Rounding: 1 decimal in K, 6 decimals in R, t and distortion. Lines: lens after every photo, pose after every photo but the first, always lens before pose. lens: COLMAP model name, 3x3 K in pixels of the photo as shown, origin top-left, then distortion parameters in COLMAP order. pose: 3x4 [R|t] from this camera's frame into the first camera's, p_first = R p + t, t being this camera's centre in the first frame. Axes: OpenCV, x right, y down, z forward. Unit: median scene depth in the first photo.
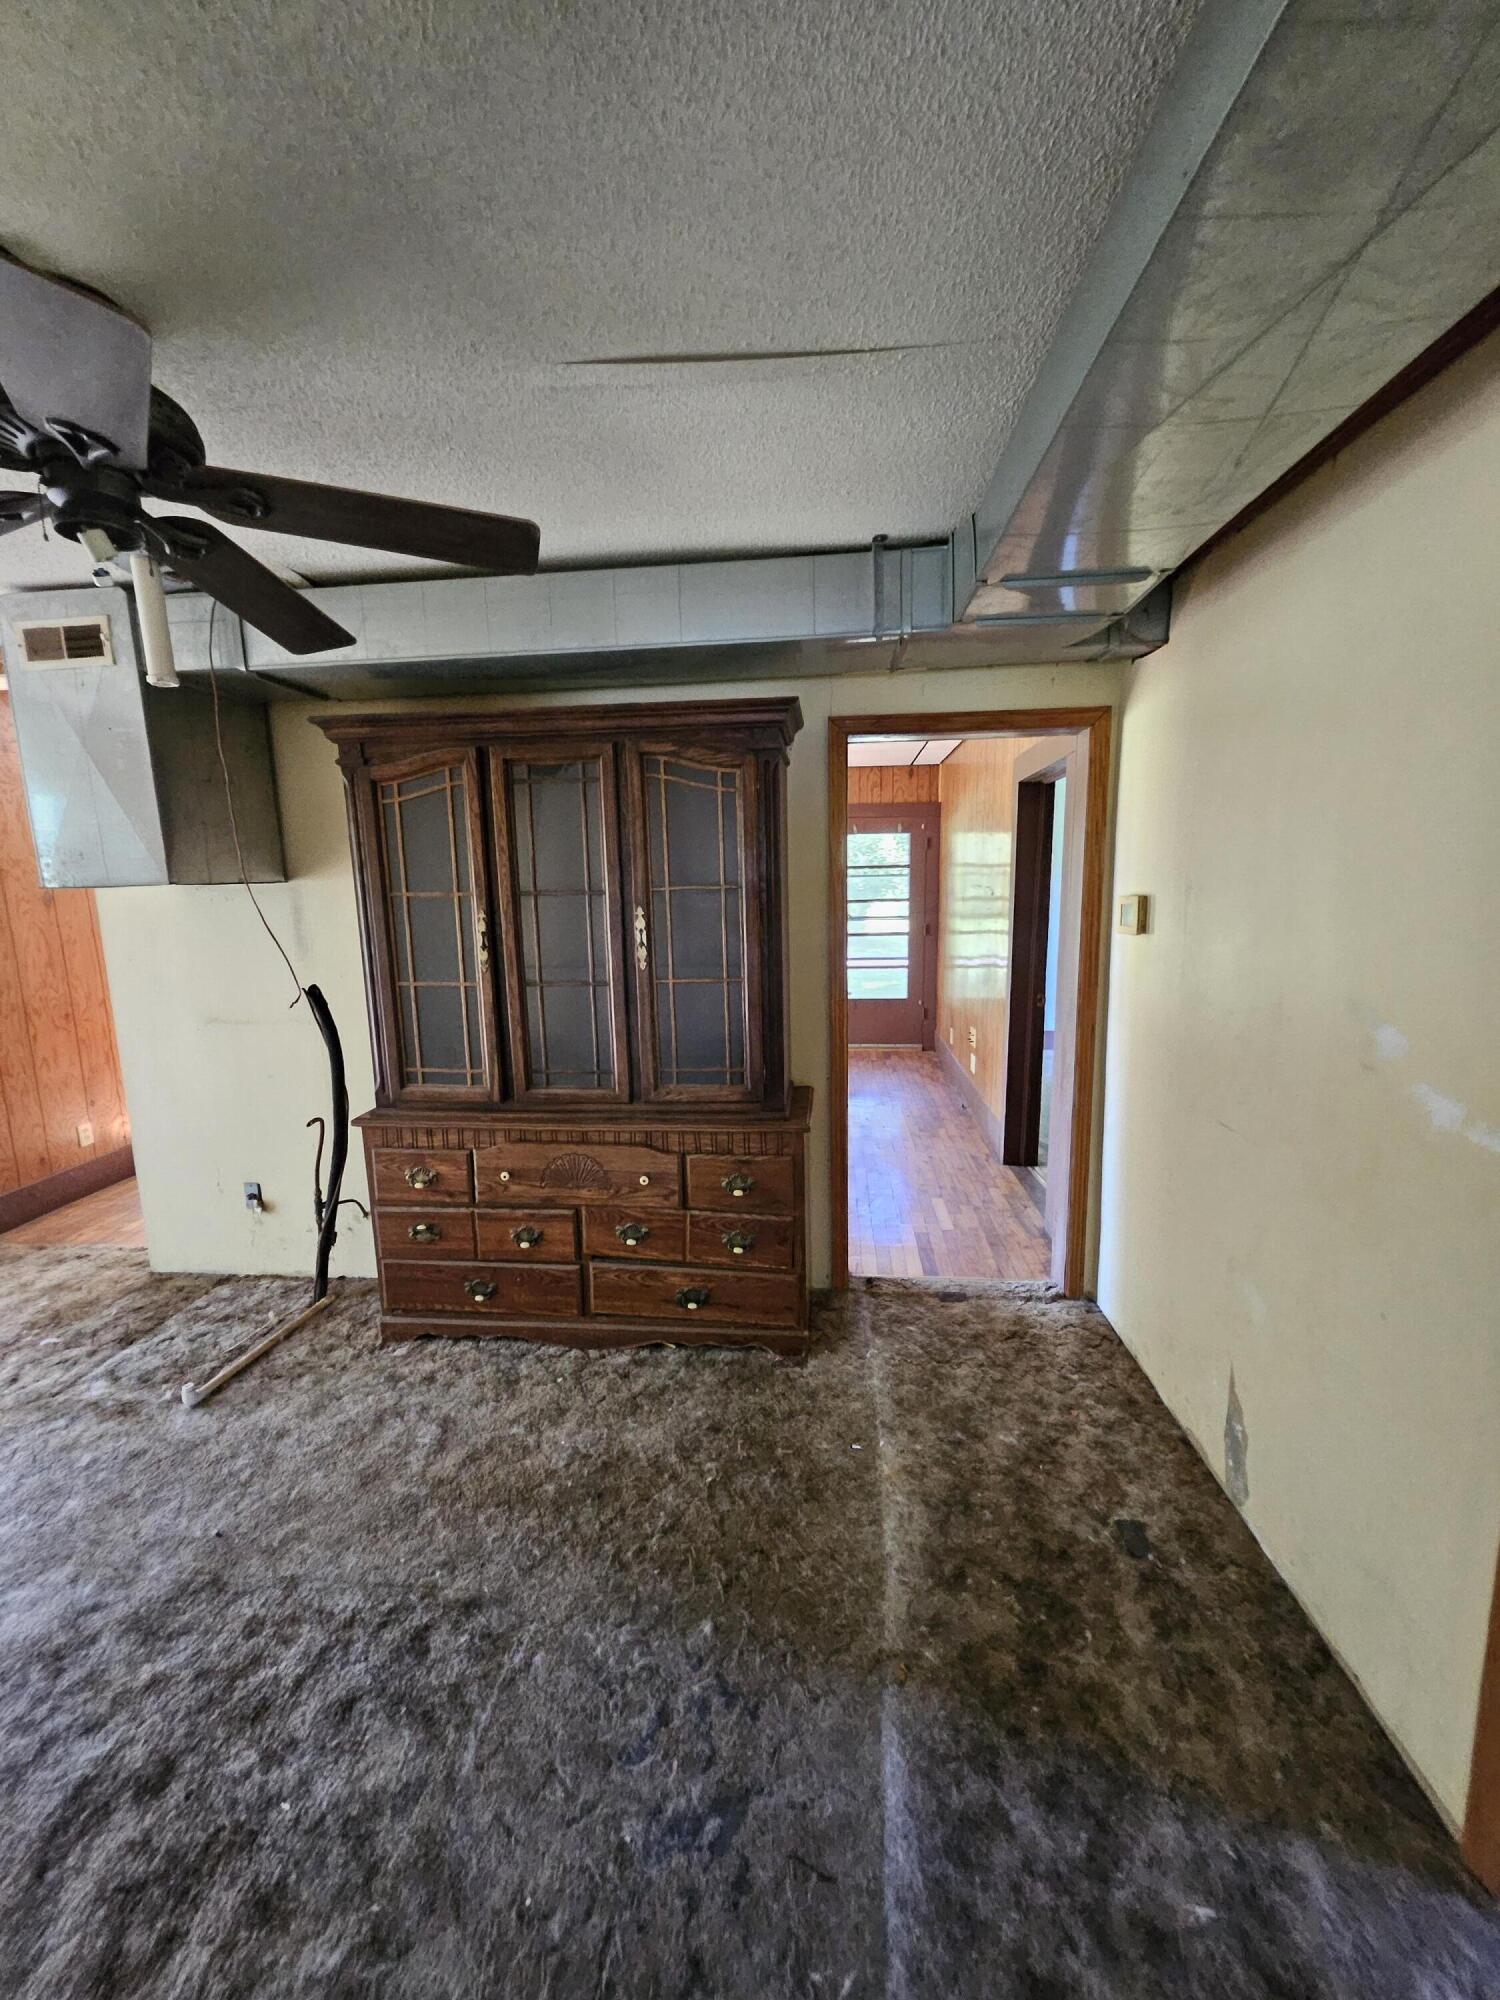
lens RADIAL K [[785.0, 0, 752.4], [0, 785.0, 999.7], [0, 0, 1]] dist [0.000677, -0.001131]
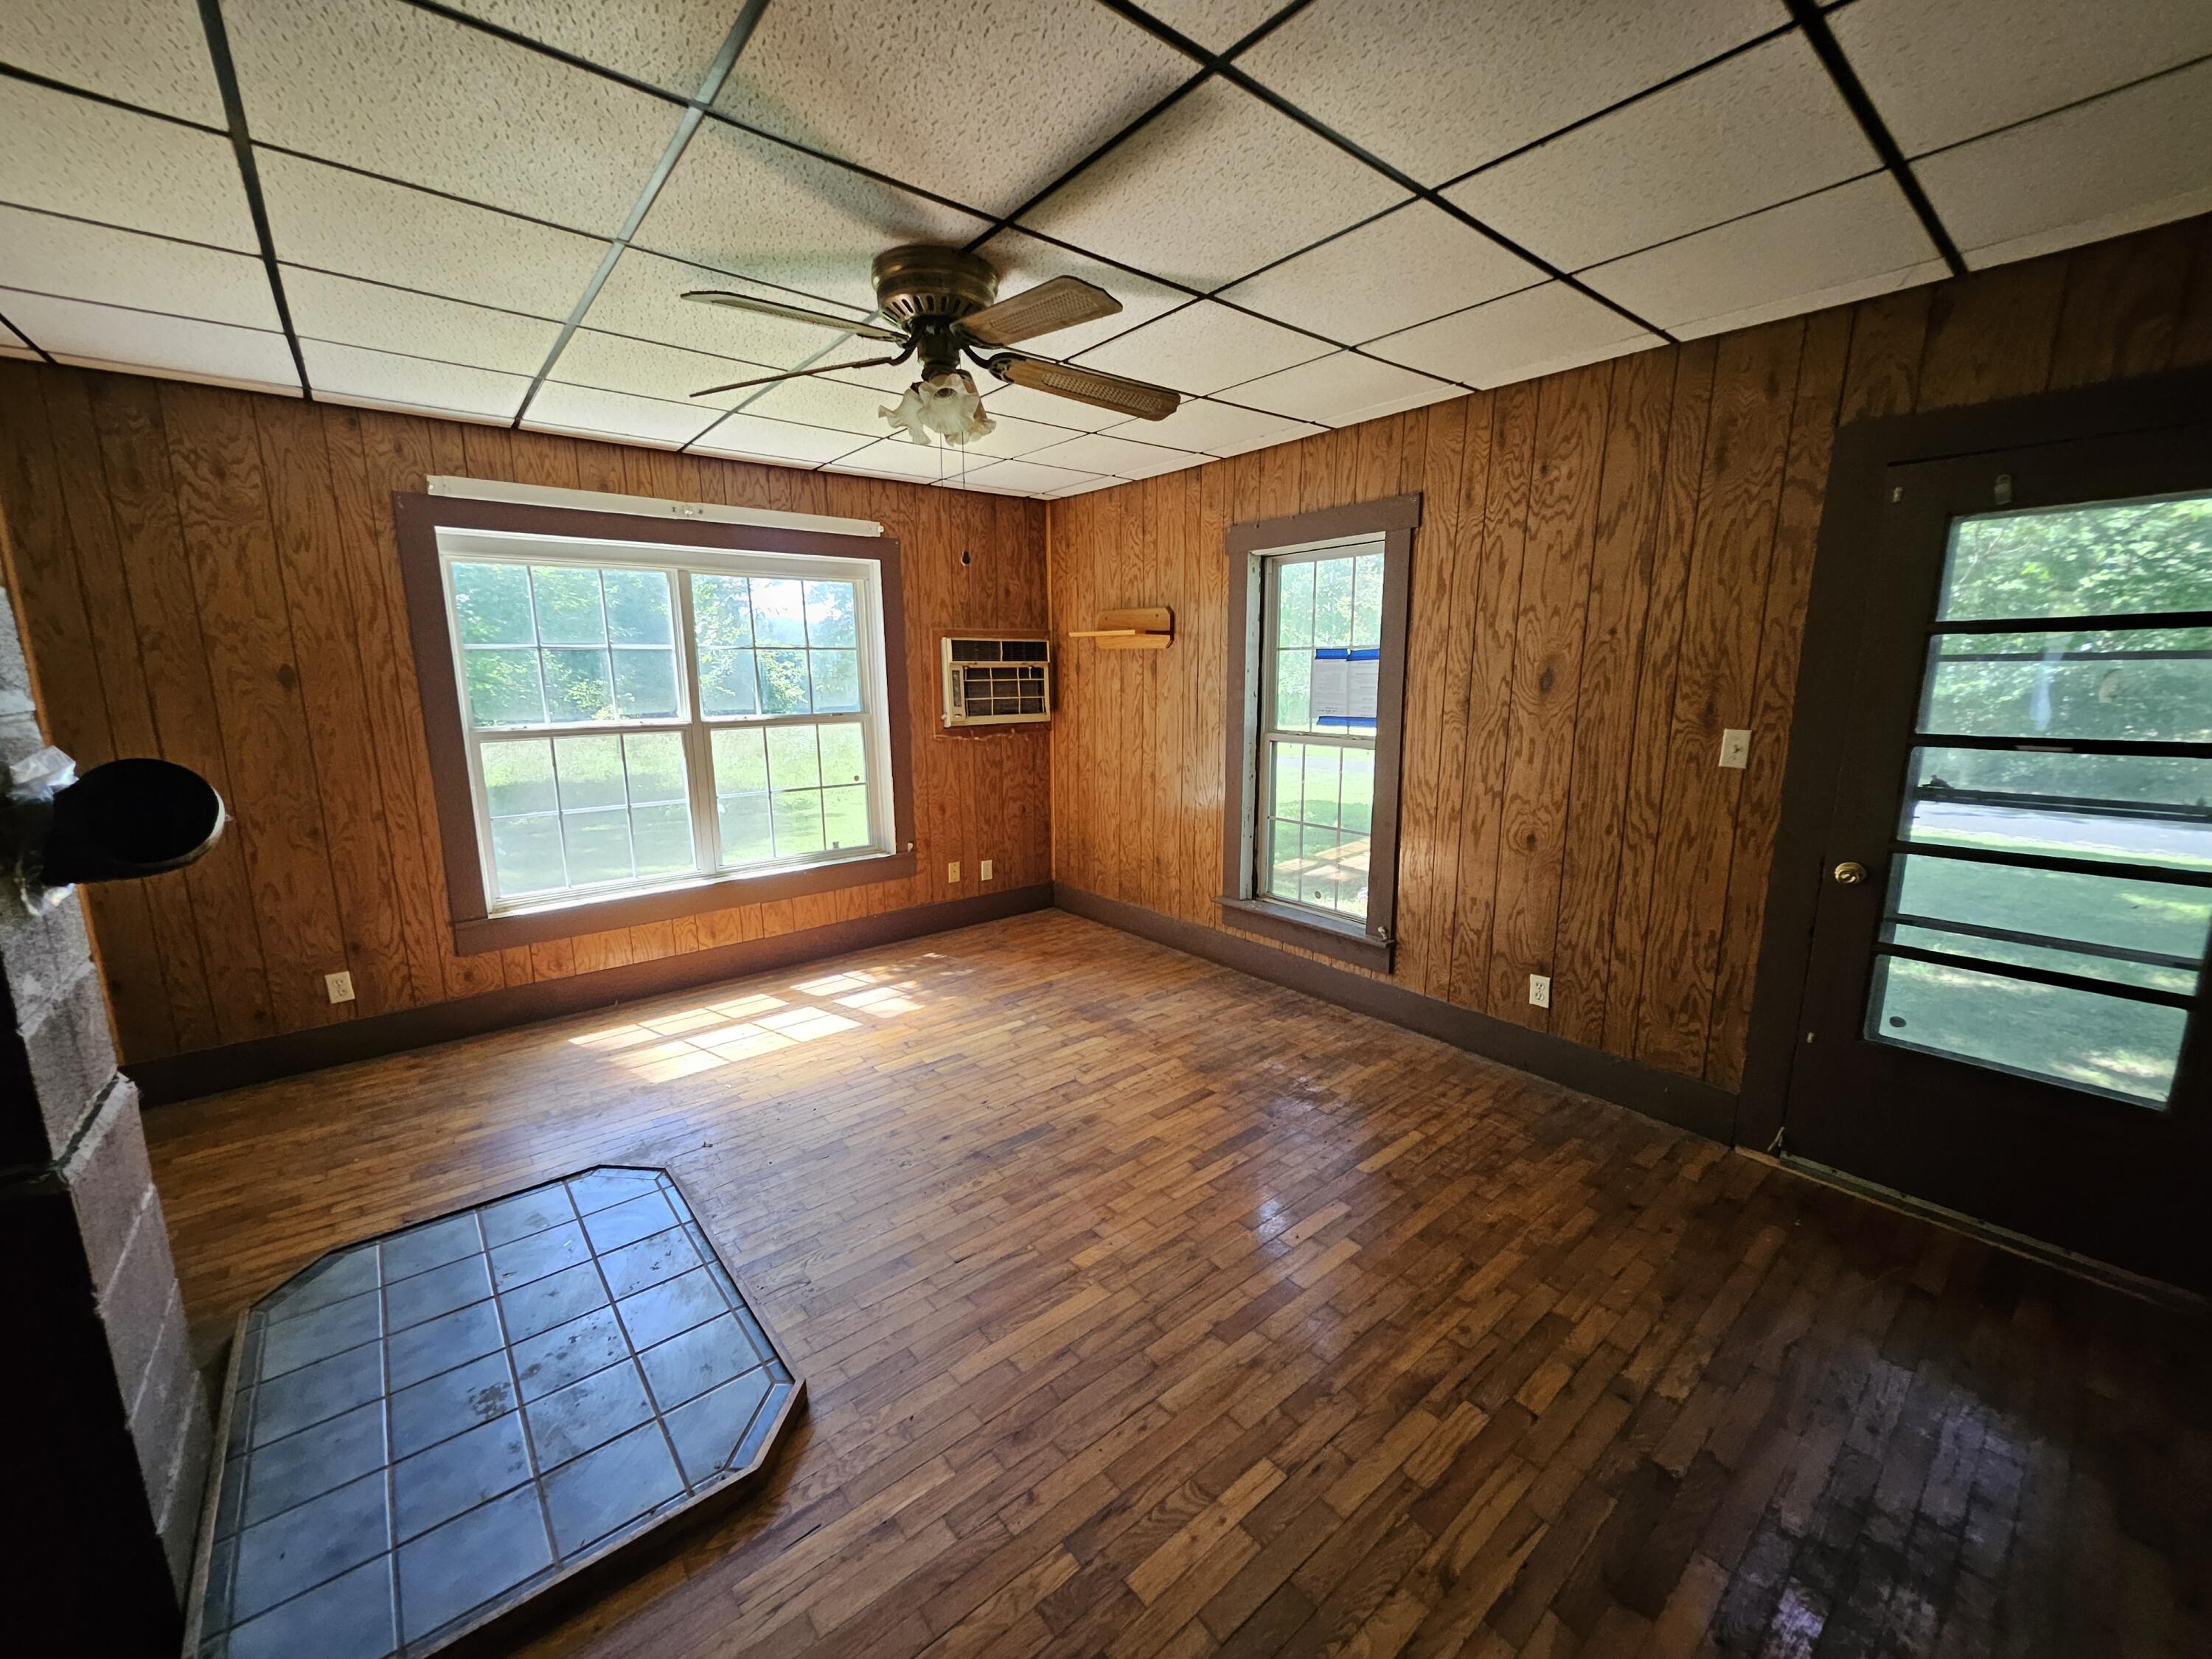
lens RADIAL K [[877.6, 0, 1090.7], [0, 877.6, 827.5], [0, 0, 1]] dist [0.000609, -0.000276]
pose [[0.698131, 0.145323, -0.701067, 0.401649], [-0.116010, 0.989205, 0.089526, -0.241566], [0.706509, 0.018830, 0.707454, 1.545202]]
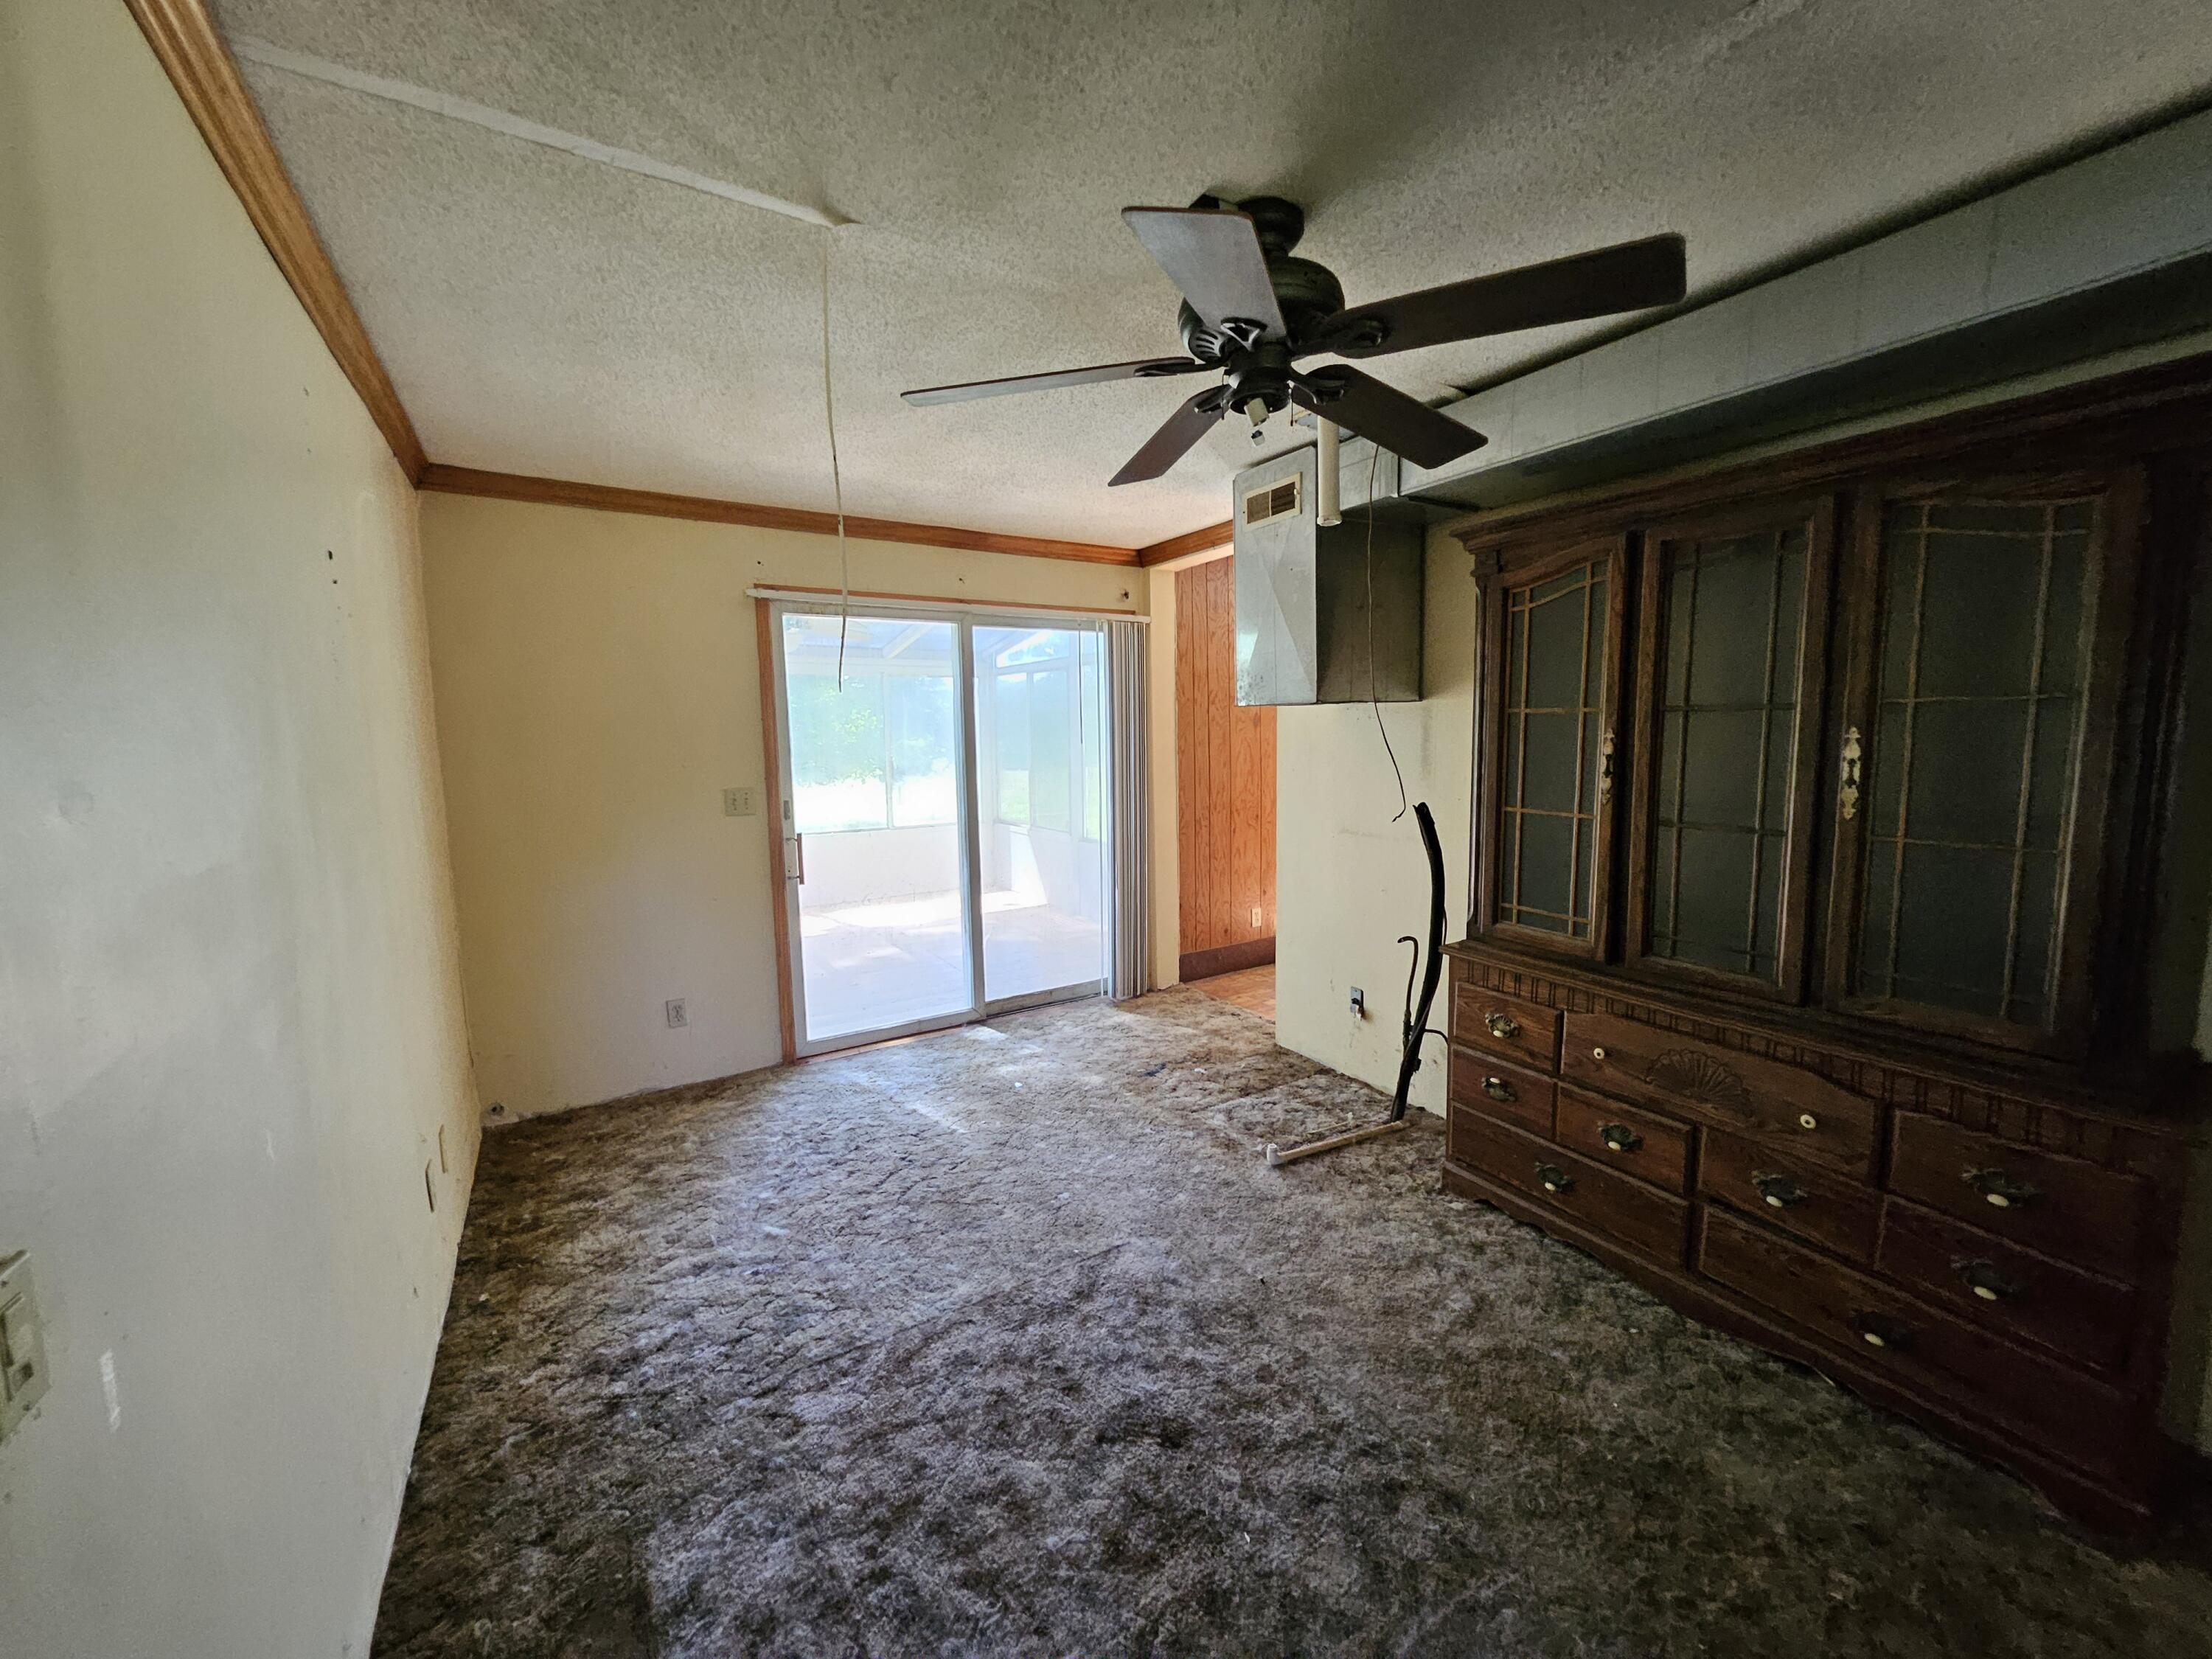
lens RADIAL K [[862.6, 0, 1102.3], [0, 862.6, 821.4], [0, 0, 1]] dist [0.003967, -0.004227]
pose [[0.592473, 0.099646, -0.799404, 0.077420], [-0.119285, 0.992233, 0.035275, 0.015123], [0.796710, 0.074458, 0.599758, 0.028602]]
